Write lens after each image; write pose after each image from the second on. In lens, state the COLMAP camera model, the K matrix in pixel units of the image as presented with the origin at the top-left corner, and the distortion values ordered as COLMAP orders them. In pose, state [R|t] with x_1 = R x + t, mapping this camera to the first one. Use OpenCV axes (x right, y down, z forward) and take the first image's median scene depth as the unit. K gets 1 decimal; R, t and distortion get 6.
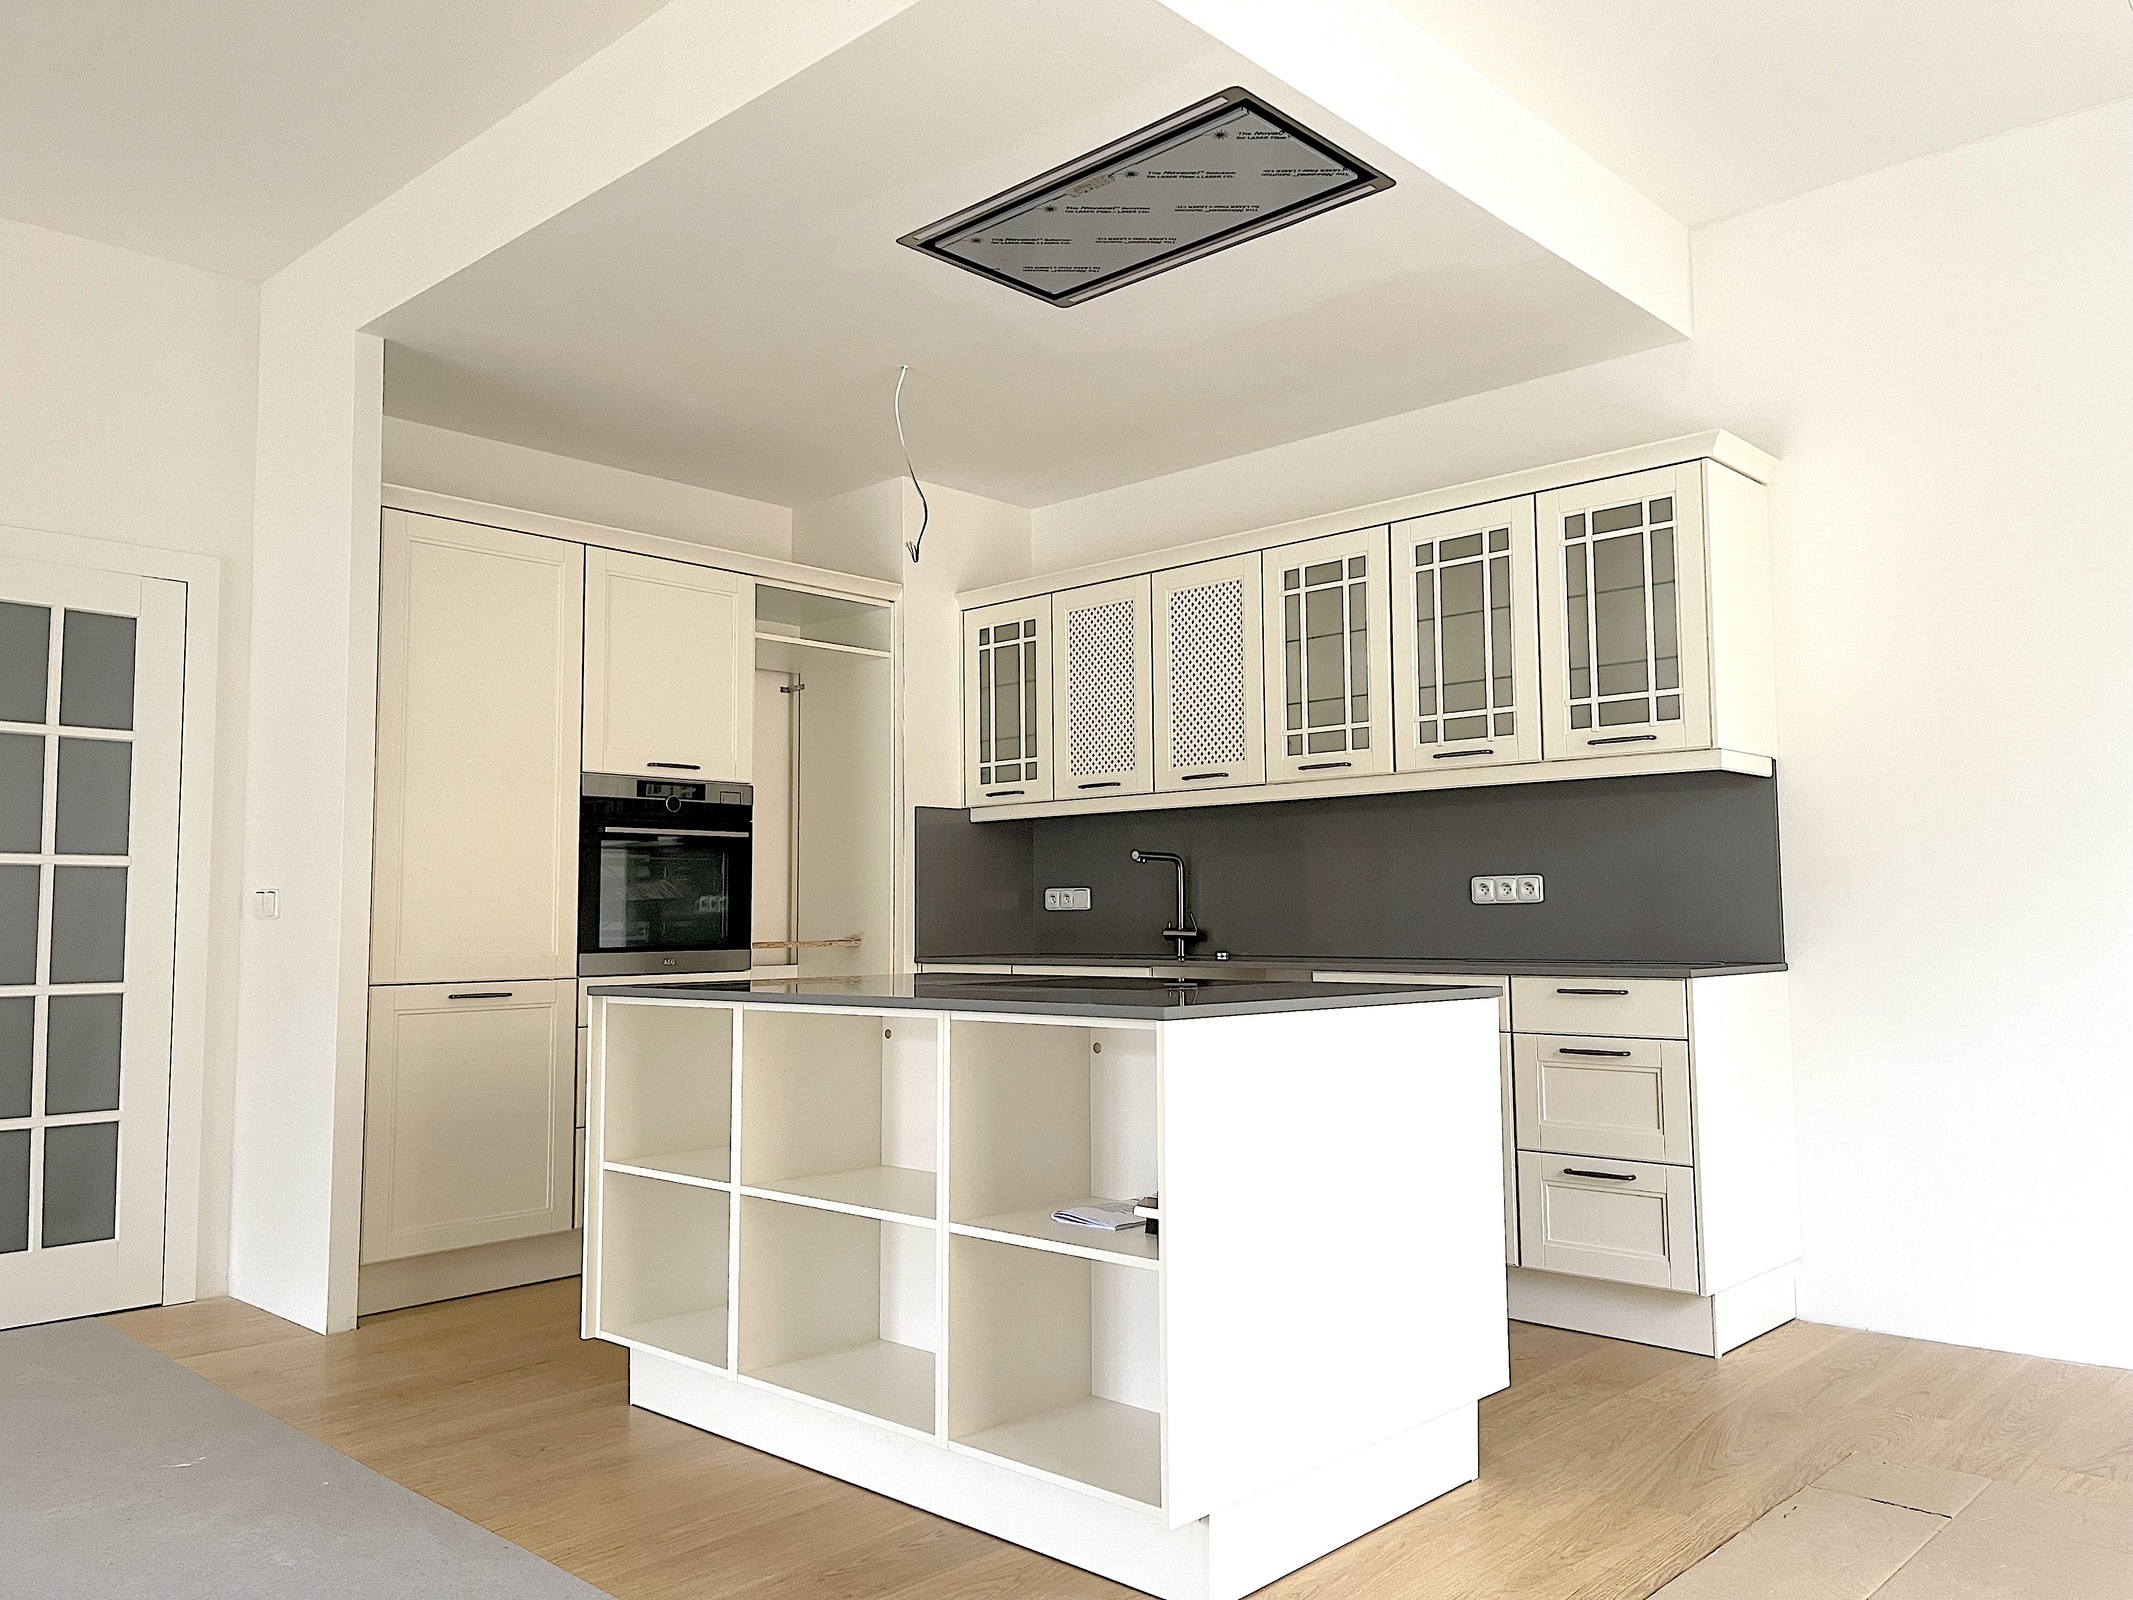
lens RADIAL K [[1645.8, 0, 1072.2], [0, 1645.8, 800.0], [0, 0, 1]] dist [-0.013480, -0.003008]
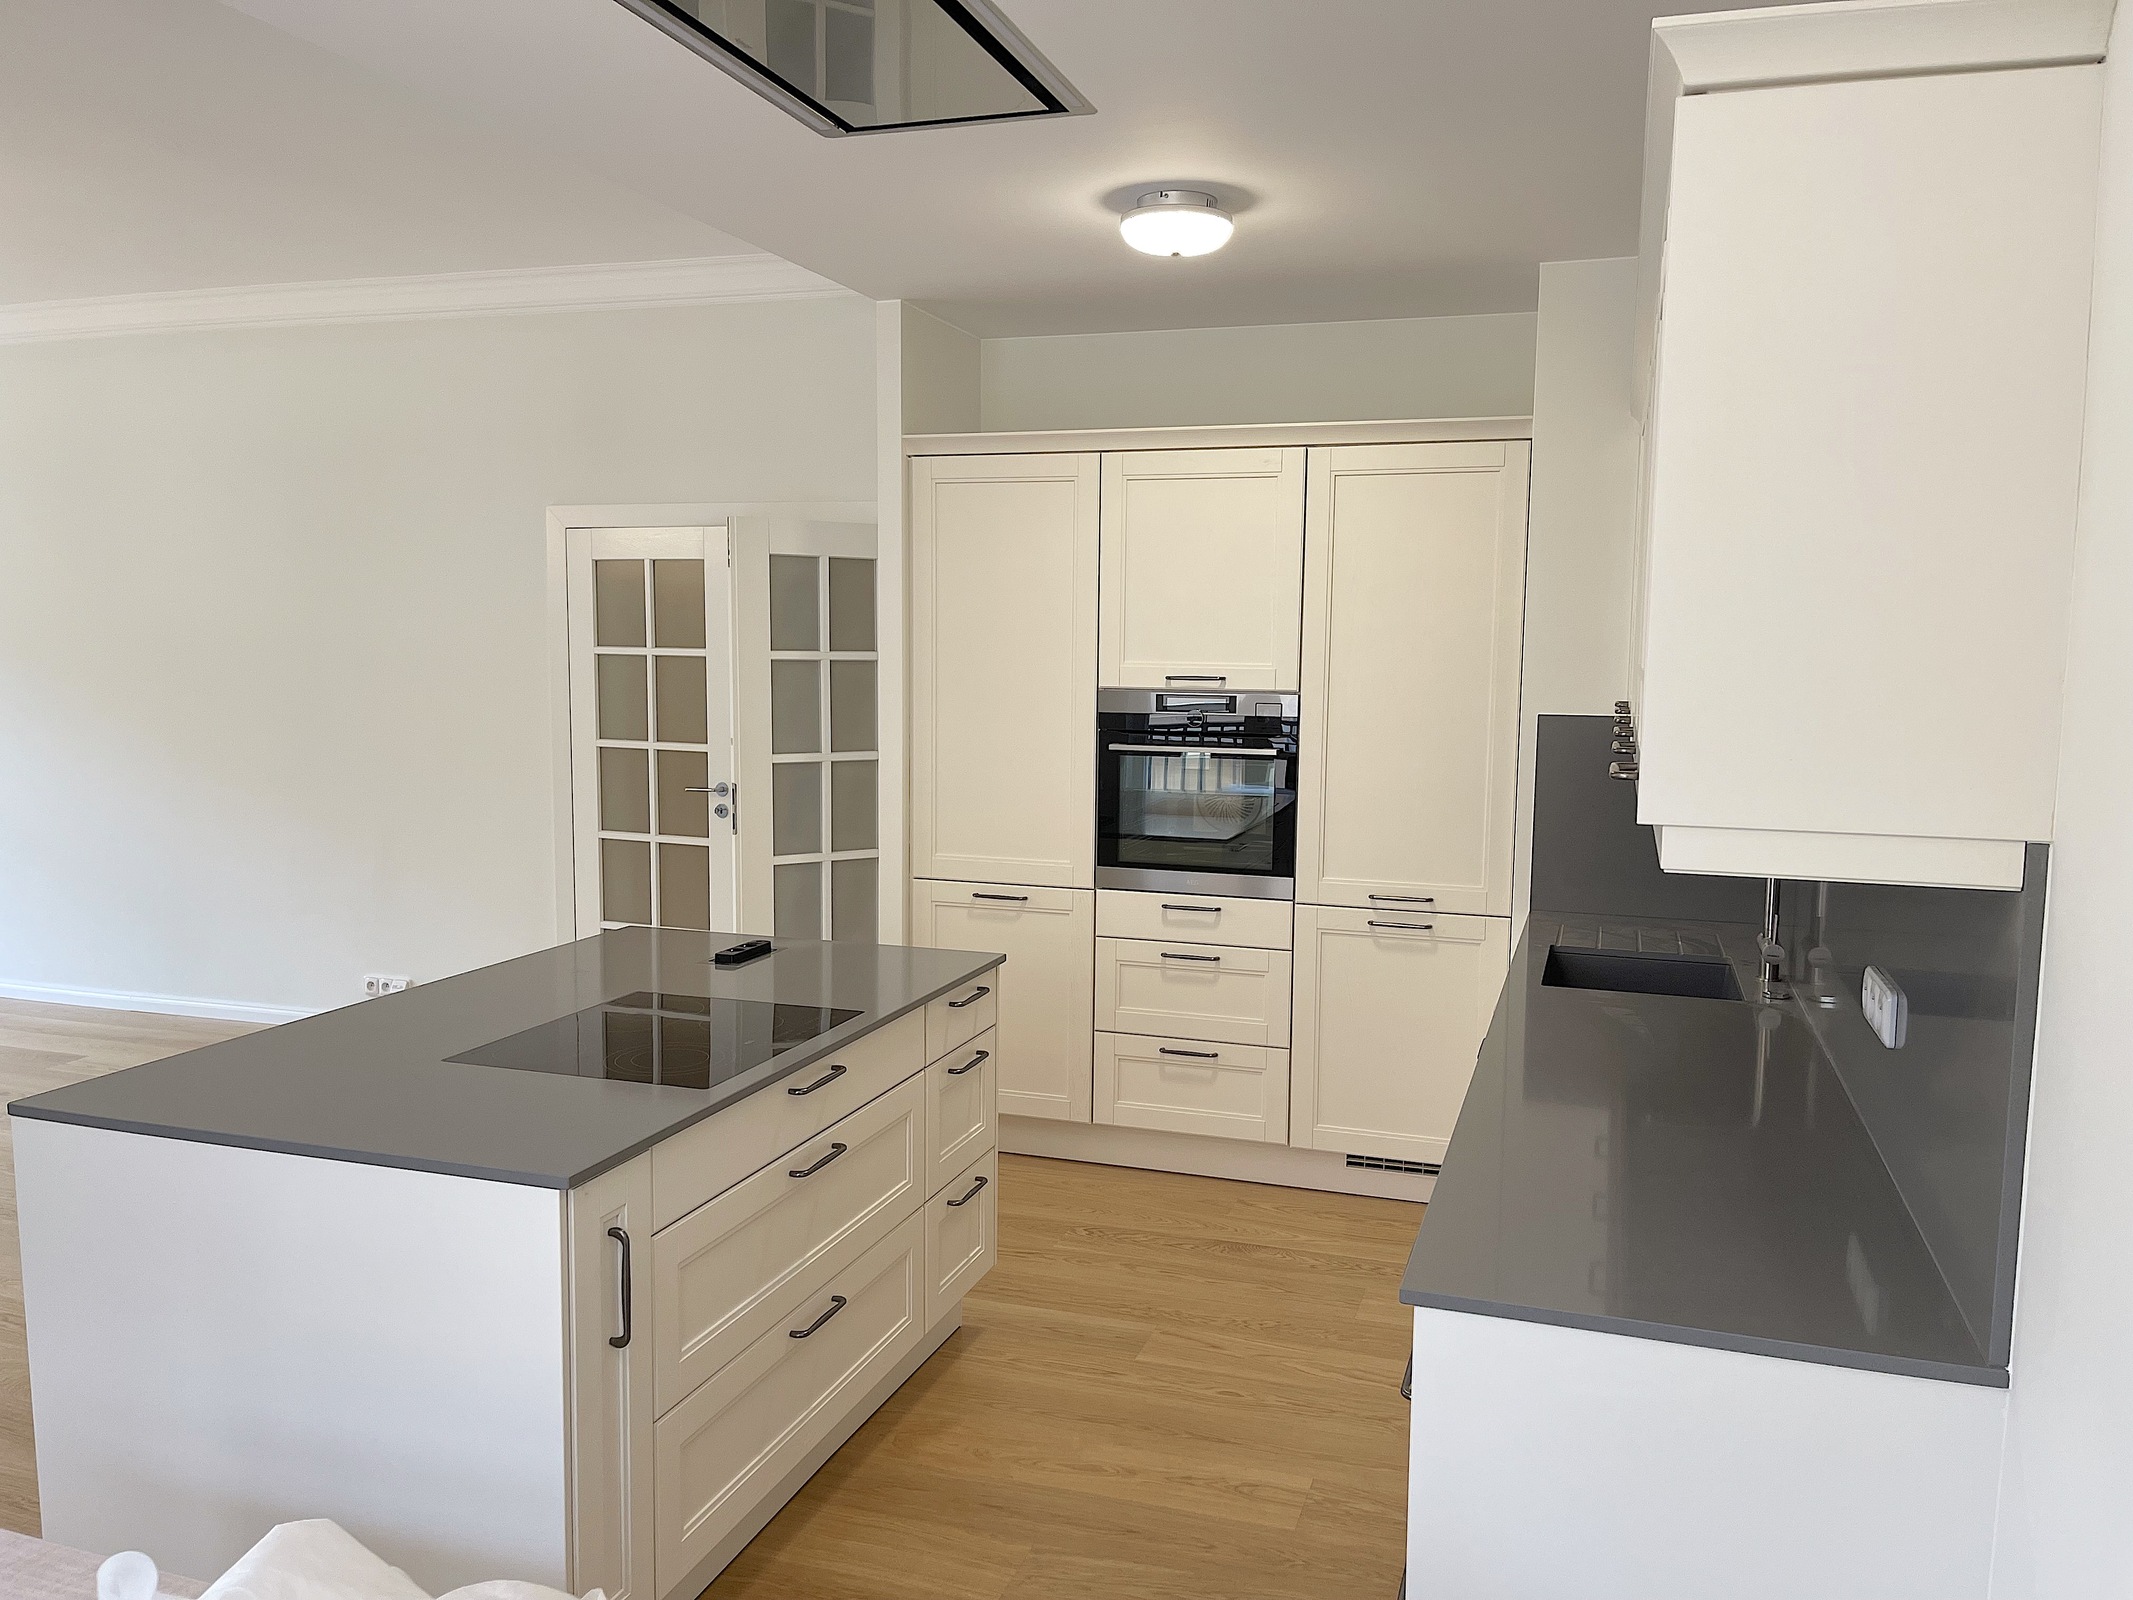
lens RADIAL K [[1645.8, 0, 1048.0], [0, 1645.8, 813.8], [0, 0, 1]] dist [-0.013480, -0.003008]
pose [[0.407140, 0.115060, -0.906090, 0.640099], [0.057635, 0.986820, 0.151209, -0.099720], [0.911545, -0.113786, 0.395143, 0.595966]]
